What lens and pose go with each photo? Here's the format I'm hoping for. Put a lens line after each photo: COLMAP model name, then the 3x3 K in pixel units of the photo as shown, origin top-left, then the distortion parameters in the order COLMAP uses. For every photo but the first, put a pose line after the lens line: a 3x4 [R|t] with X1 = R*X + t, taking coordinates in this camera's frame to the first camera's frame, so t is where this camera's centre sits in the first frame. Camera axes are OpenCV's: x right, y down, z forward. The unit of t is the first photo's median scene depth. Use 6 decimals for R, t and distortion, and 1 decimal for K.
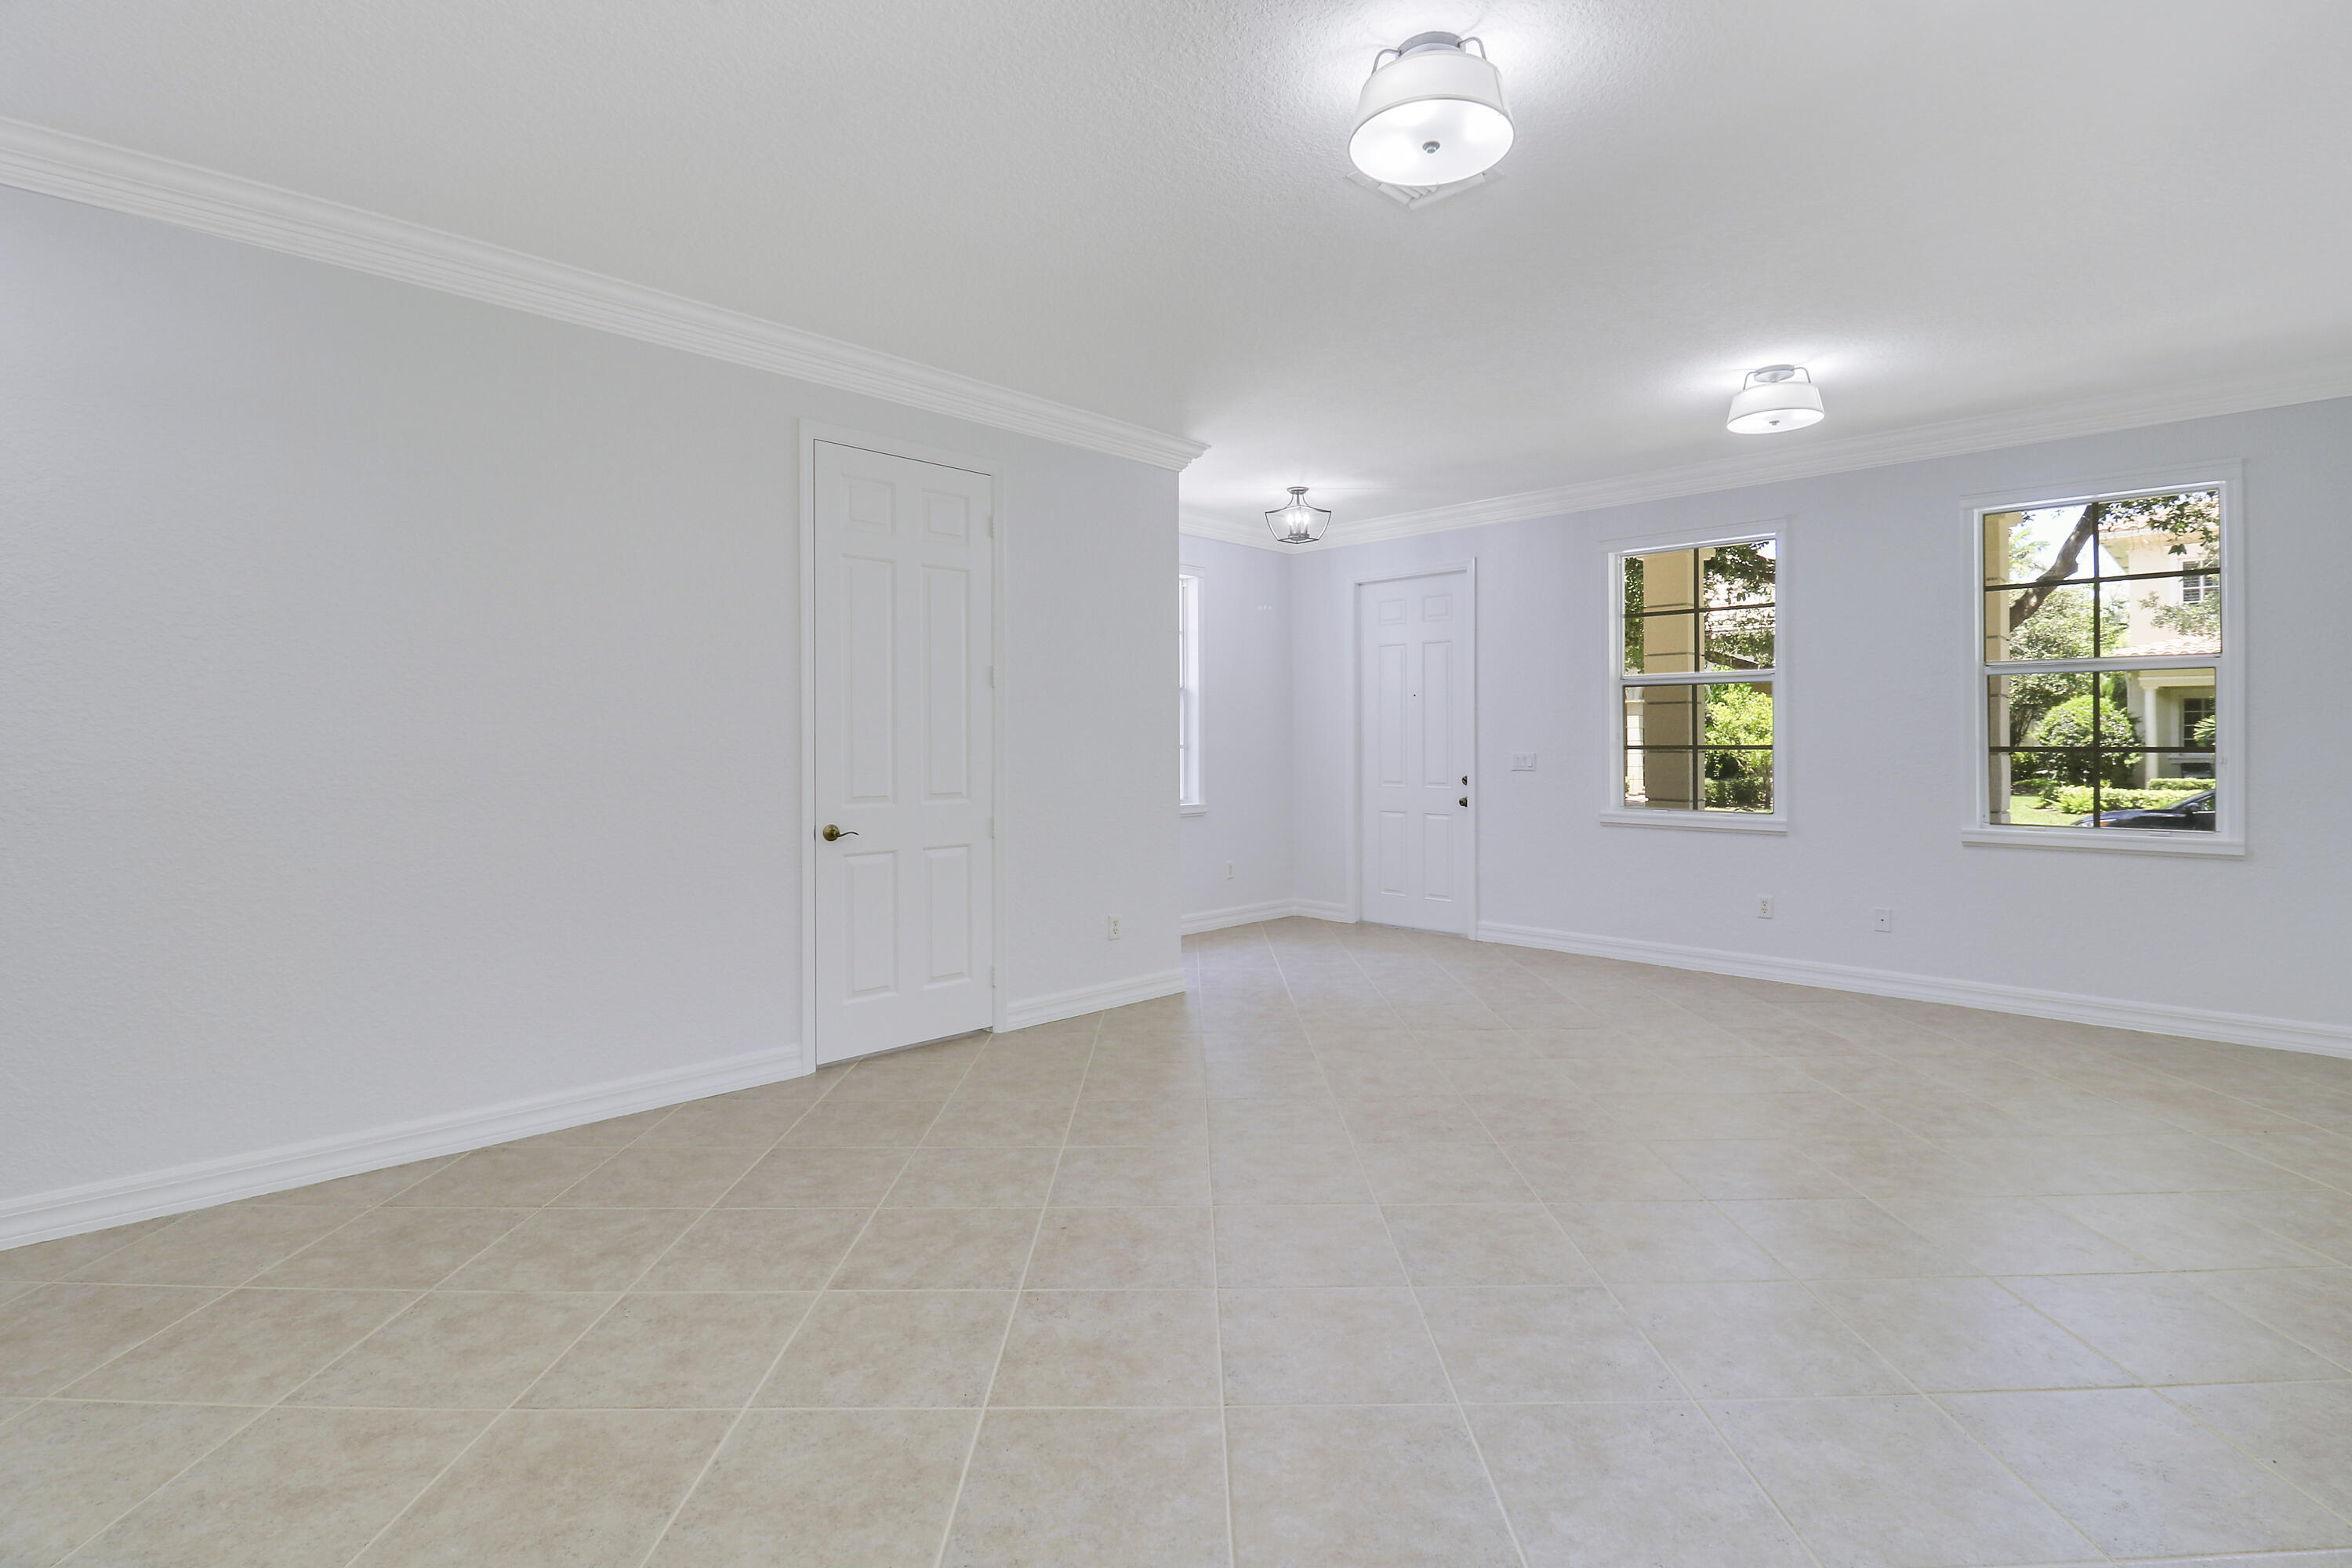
lens RADIAL K [[1103.6, 0, 1214.0], [0, 1103.6, 744.1], [0, 0, 1]] dist [-0.002526, -0.007370]
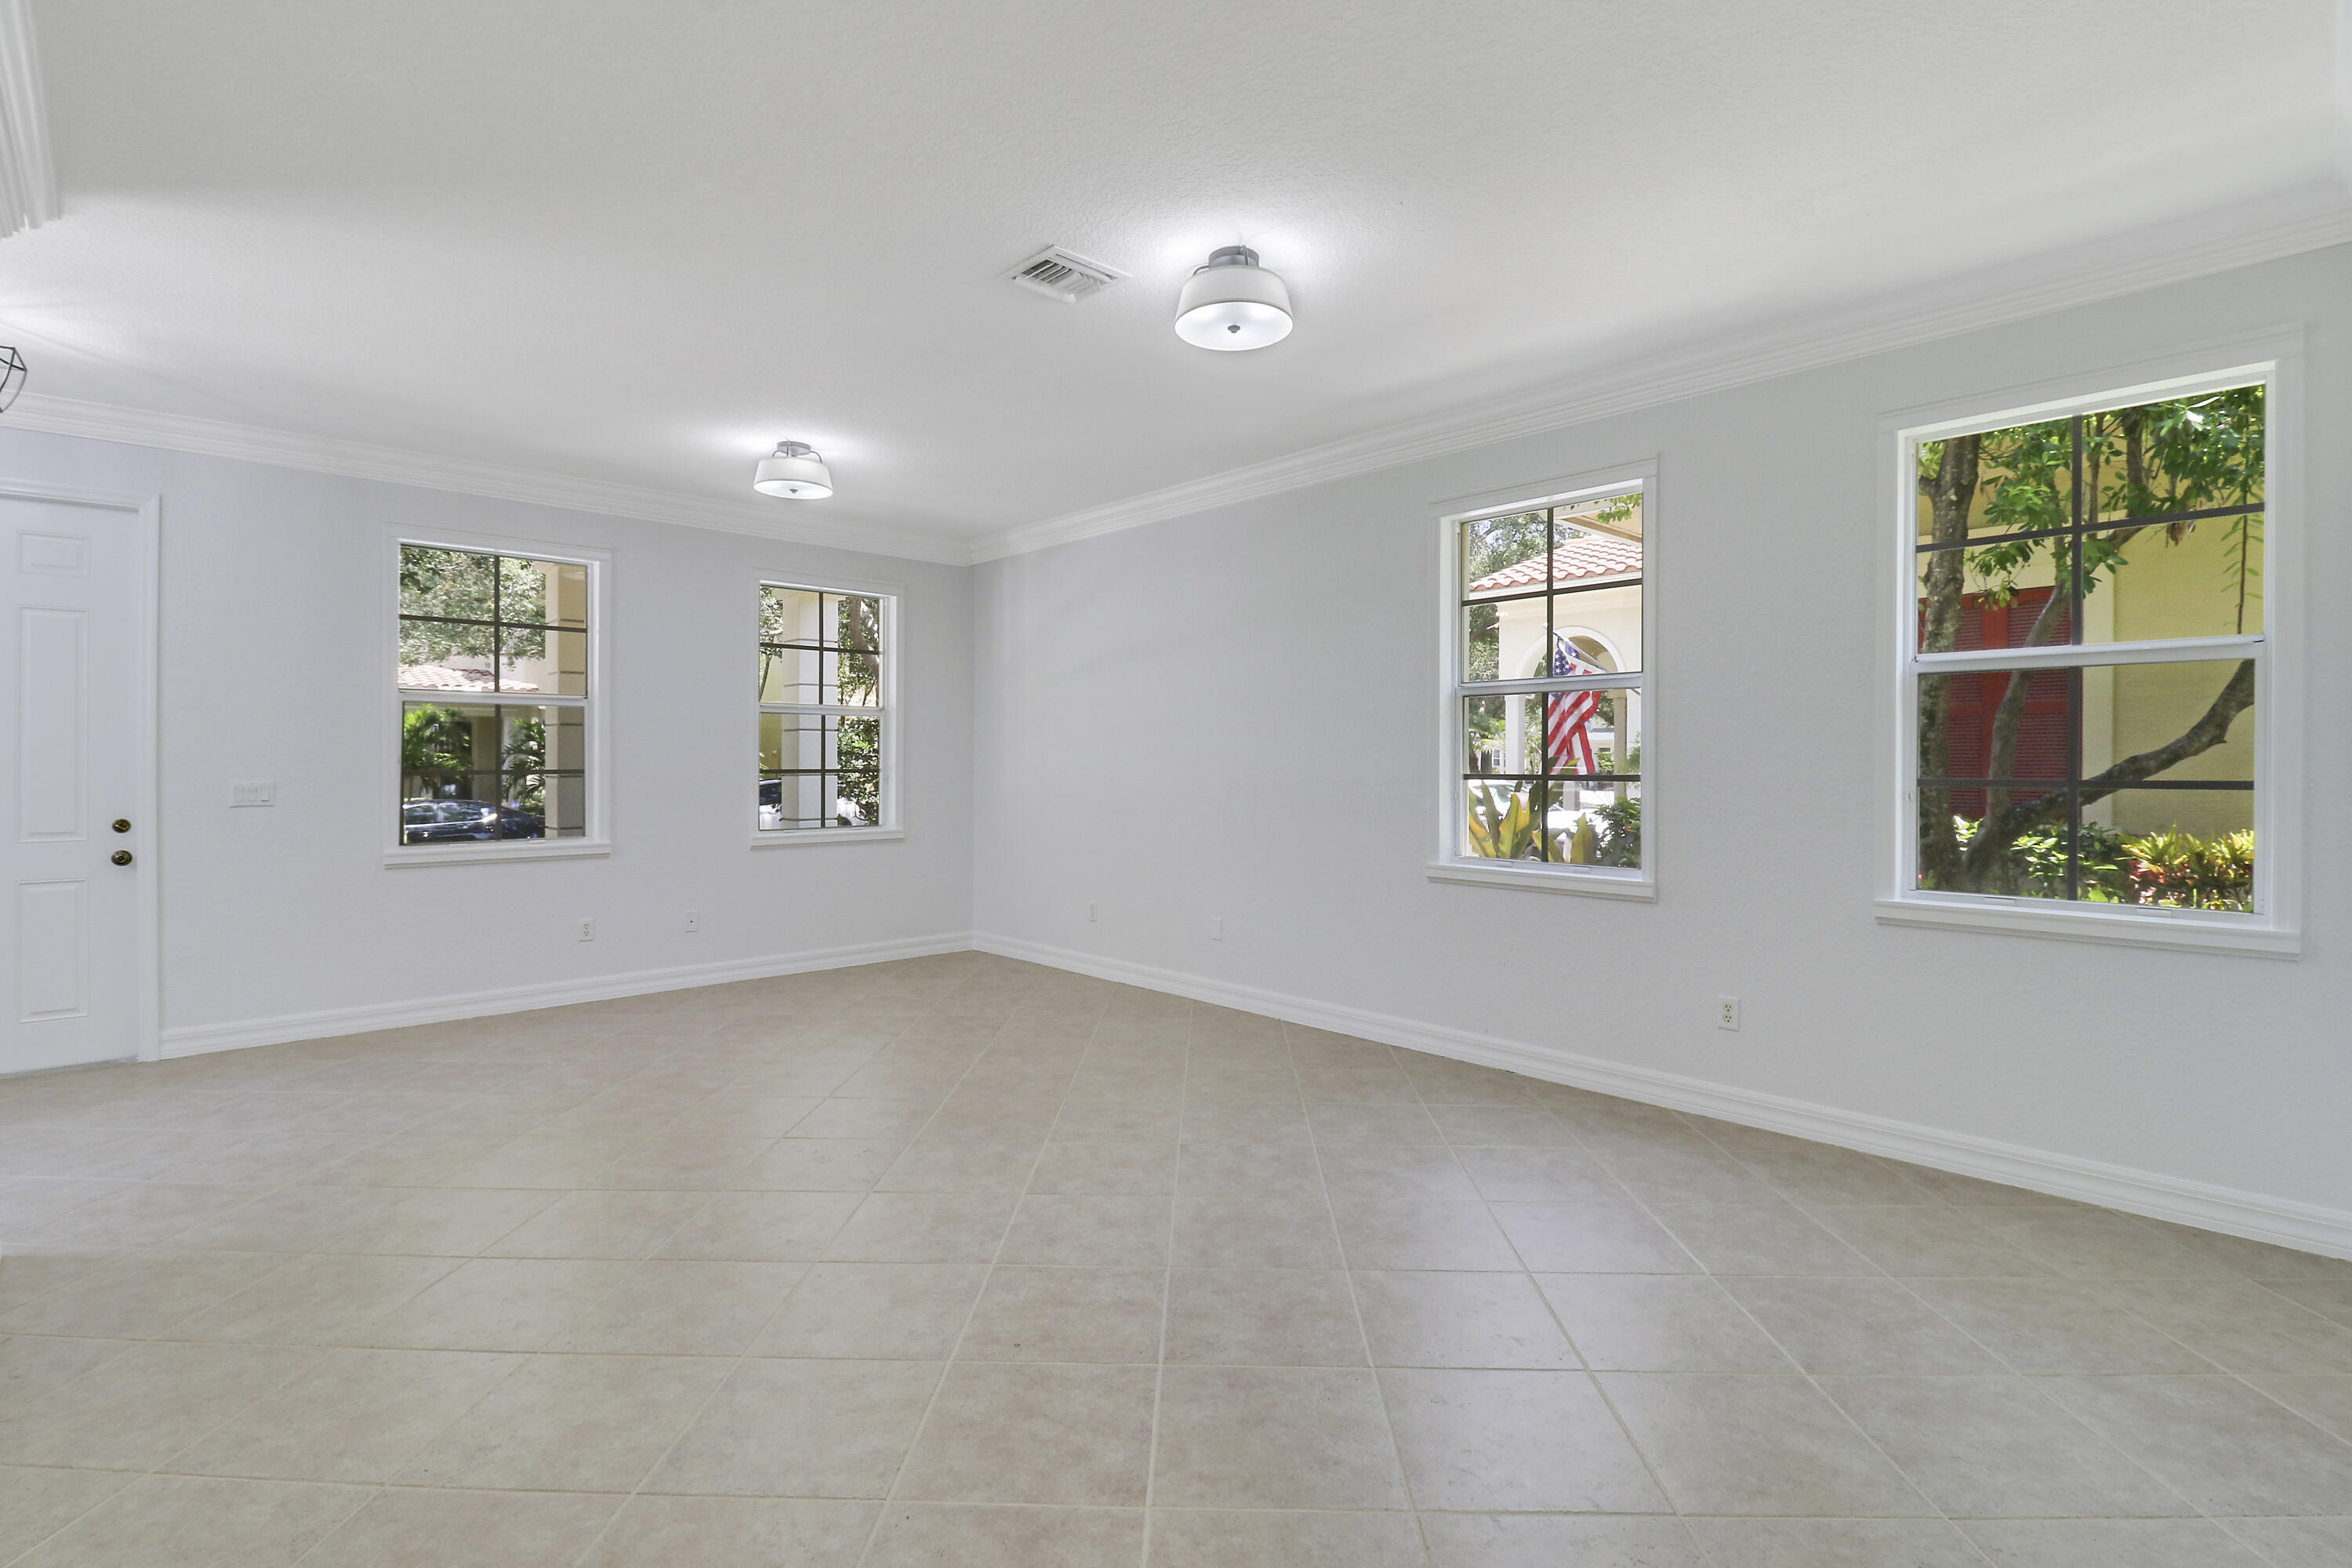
lens RADIAL K [[1103.6, 0, 1167.5], [0, 1103.6, 795.8], [0, 0, 1]] dist [-0.002526, -0.007370]
pose [[0.052923, -0.030540, 0.998131, -0.689381], [0.002648, 0.999533, 0.030443, -0.005984], [-0.998595, 0.001032, 0.052980, 0.601146]]
